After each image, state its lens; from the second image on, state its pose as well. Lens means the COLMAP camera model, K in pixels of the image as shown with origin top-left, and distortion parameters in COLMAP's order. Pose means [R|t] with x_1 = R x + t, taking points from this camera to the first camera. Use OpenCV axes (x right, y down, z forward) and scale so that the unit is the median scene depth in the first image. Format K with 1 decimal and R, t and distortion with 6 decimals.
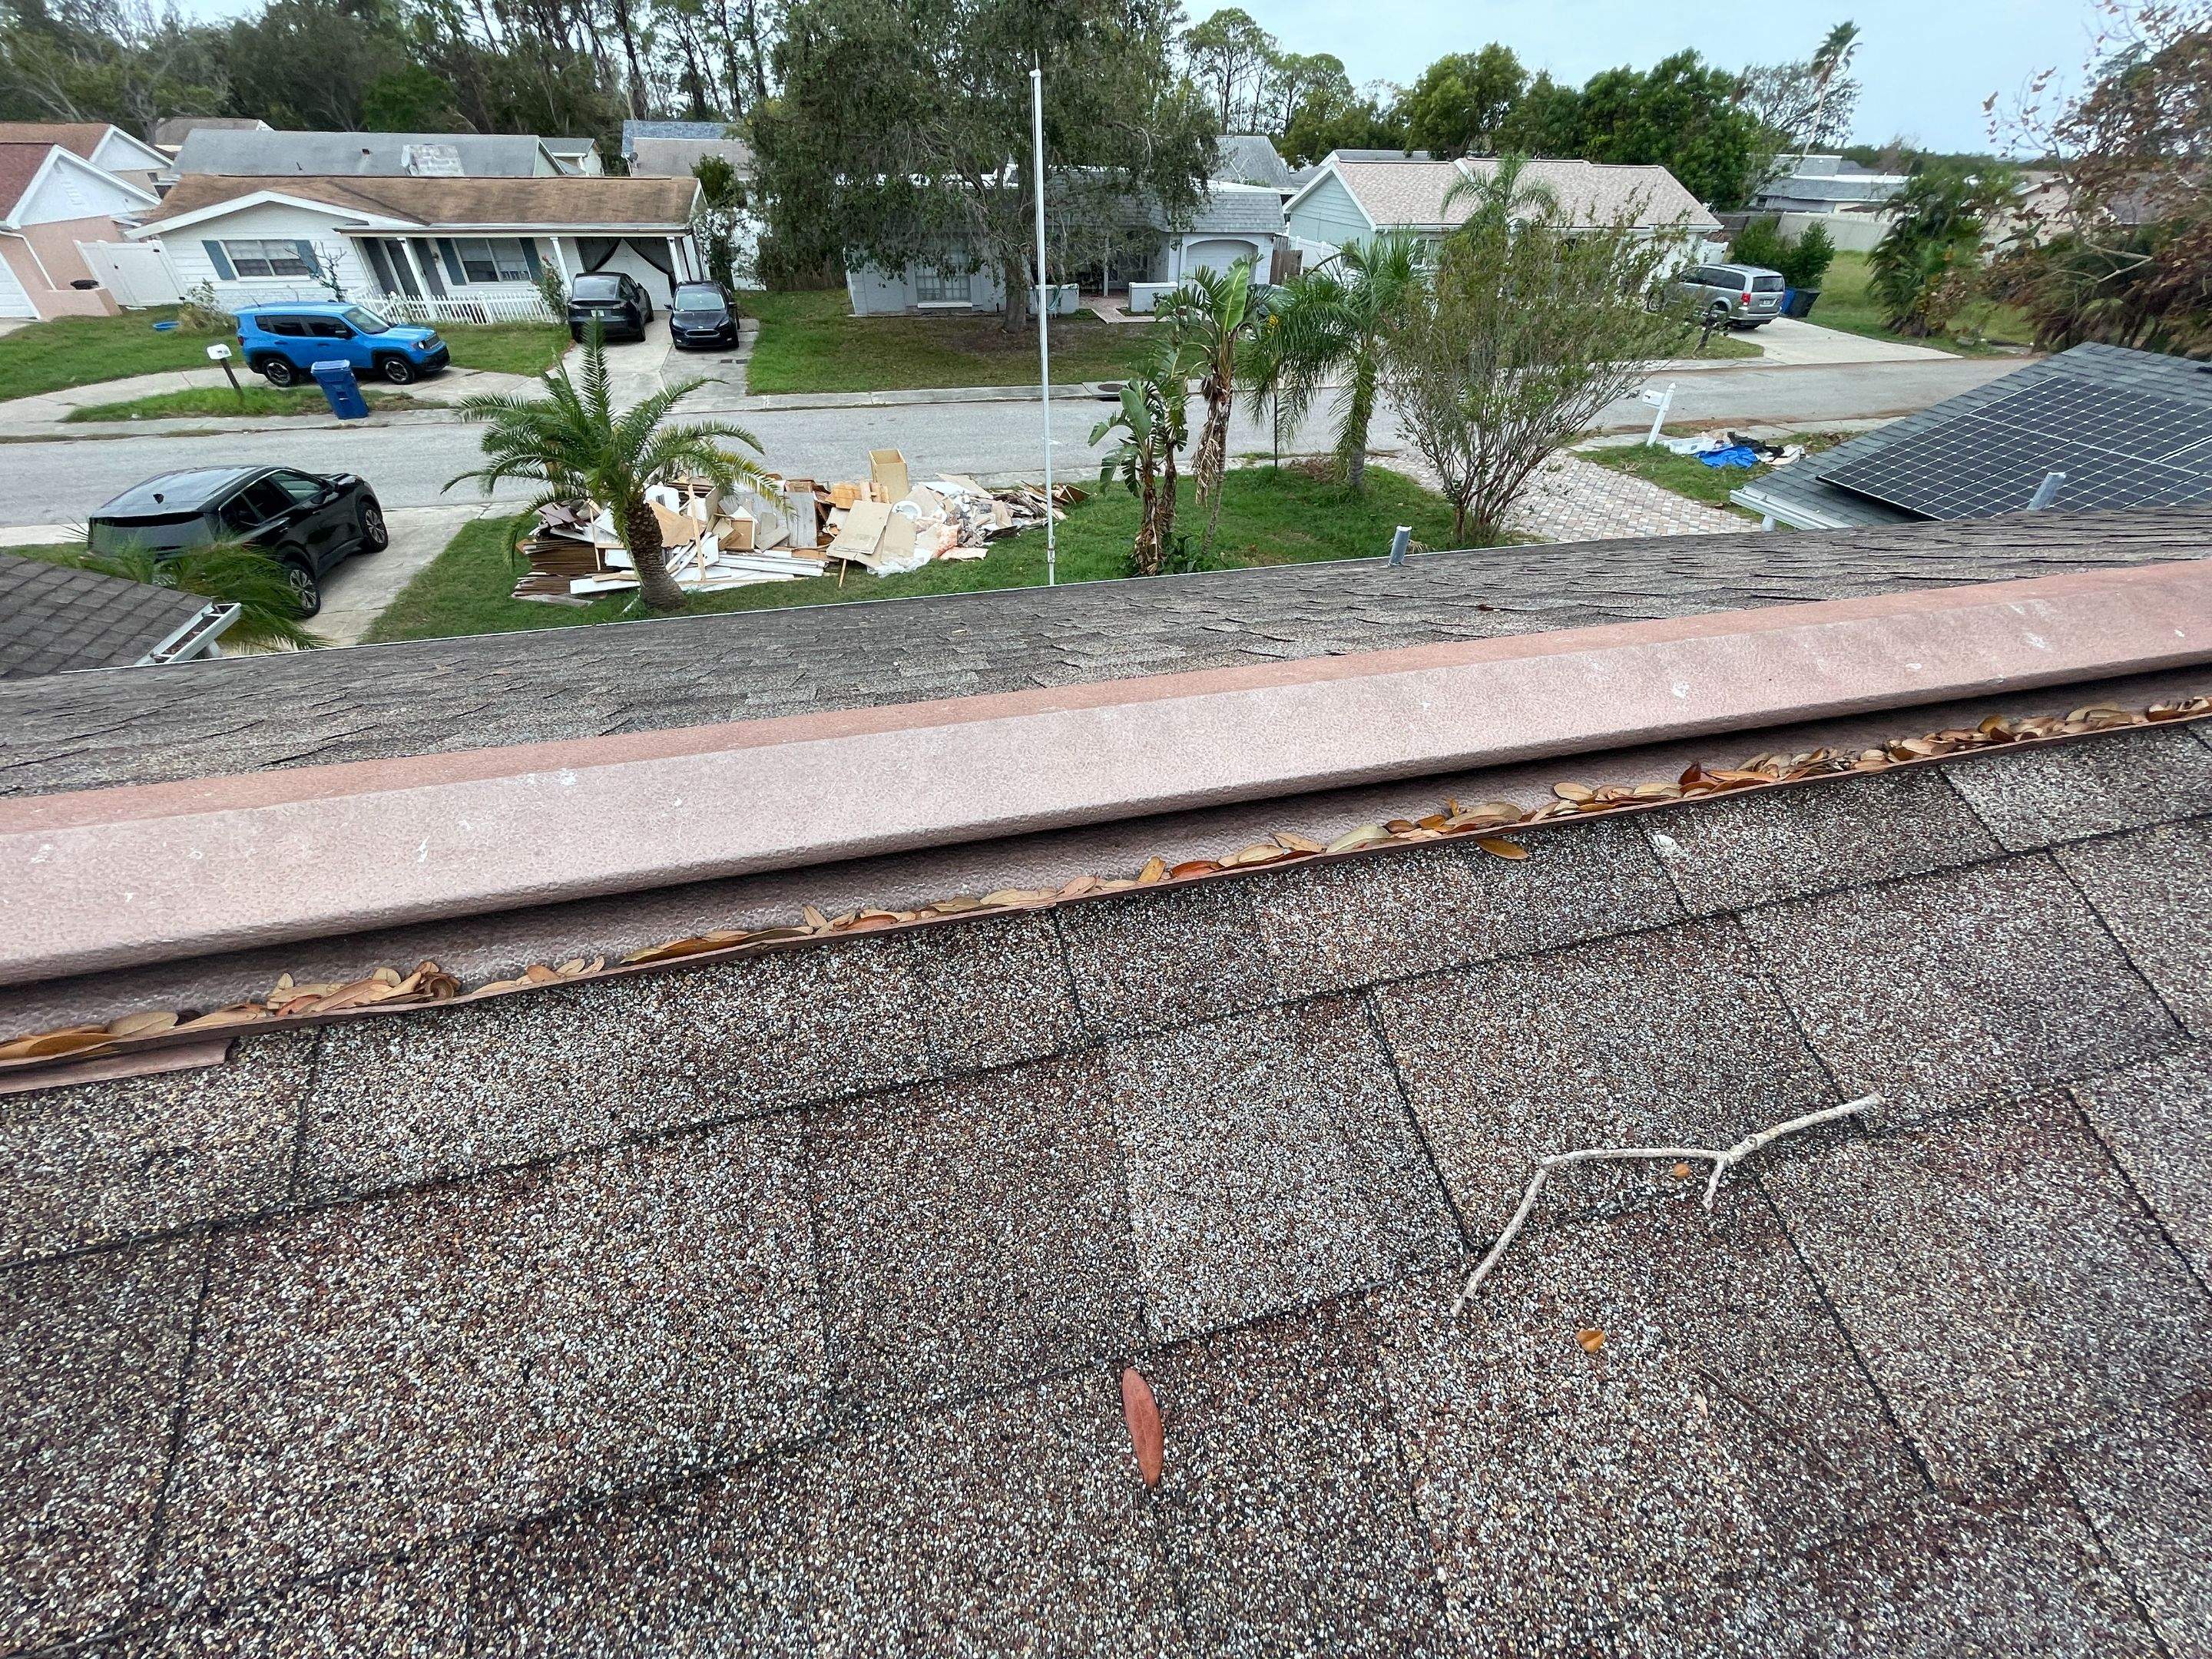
lens RADIAL K [[893.6, 0, 1103.5], [0, 893.6, 825.1], [0, 0, 1]] dist [-0.002974, 0.000445]
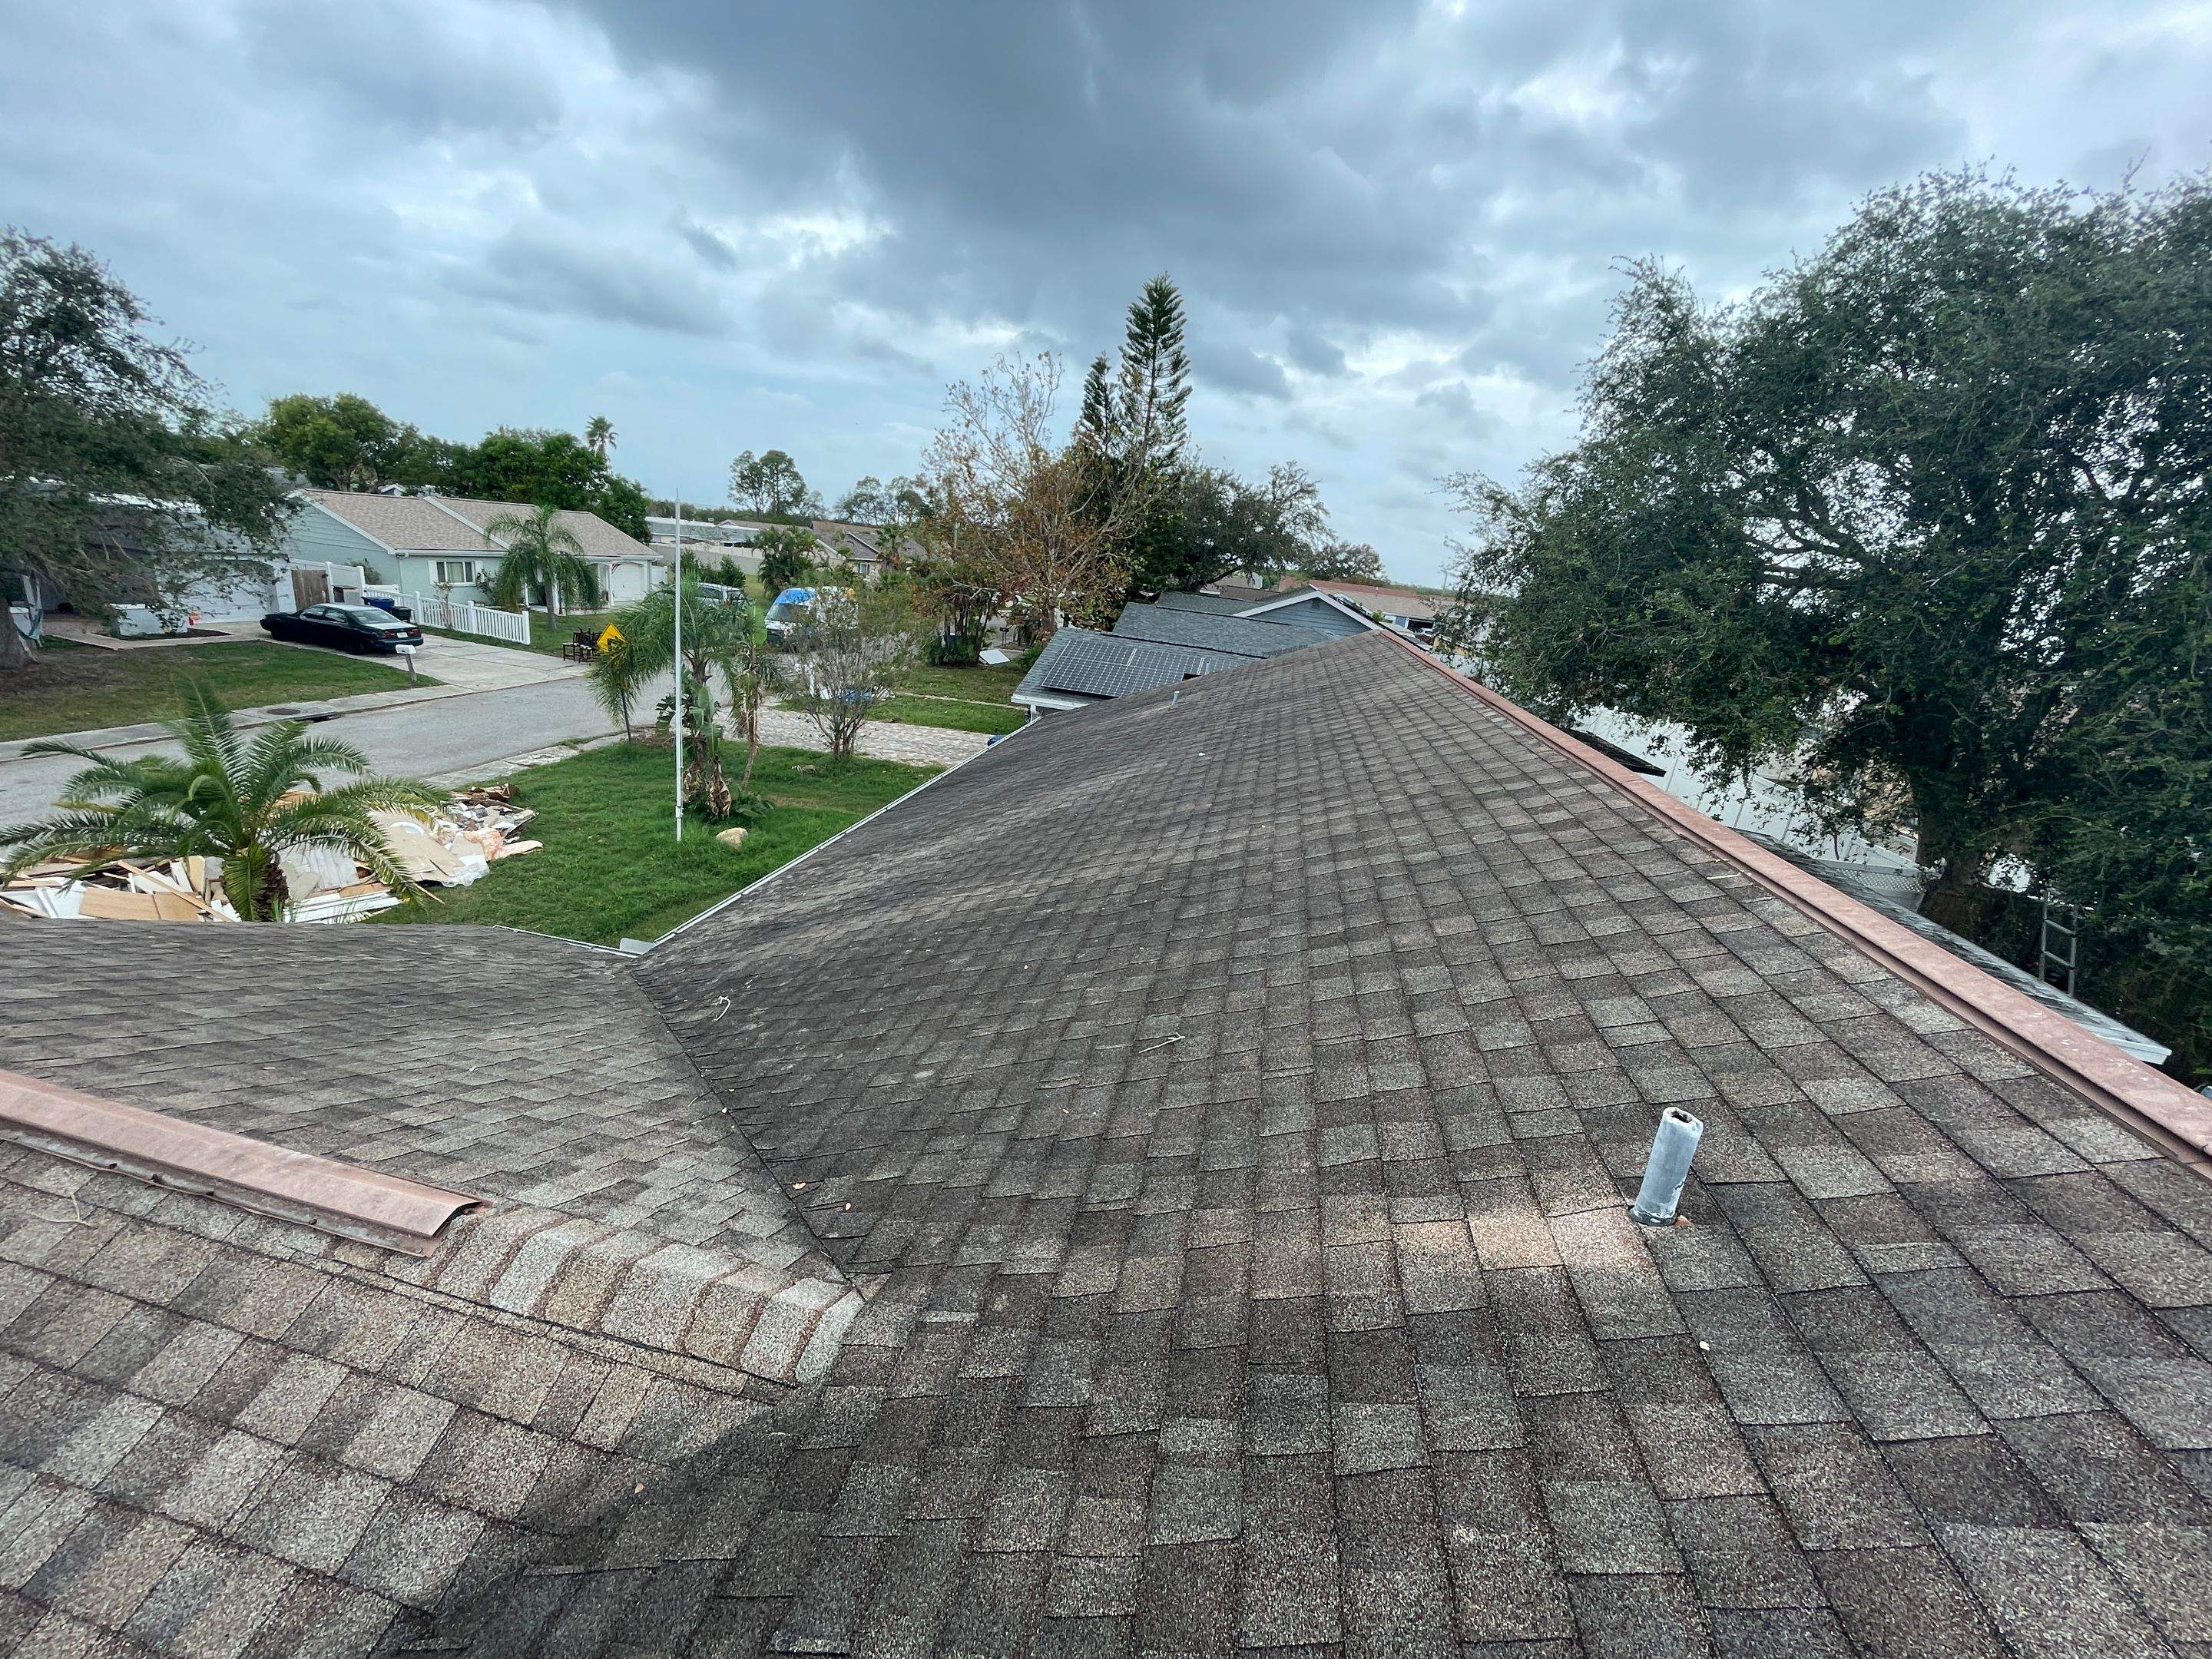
lens RADIAL K [[893.6, 0, 1103.5], [0, 893.6, 825.1], [0, 0, 1]] dist [-0.002974, 0.000445]
pose [[0.445726, -0.228758, 0.865447, -0.721001], [0.464642, 0.885483, -0.005248, -0.013909], [-0.765138, 0.404462, 0.500973, -0.024329]]
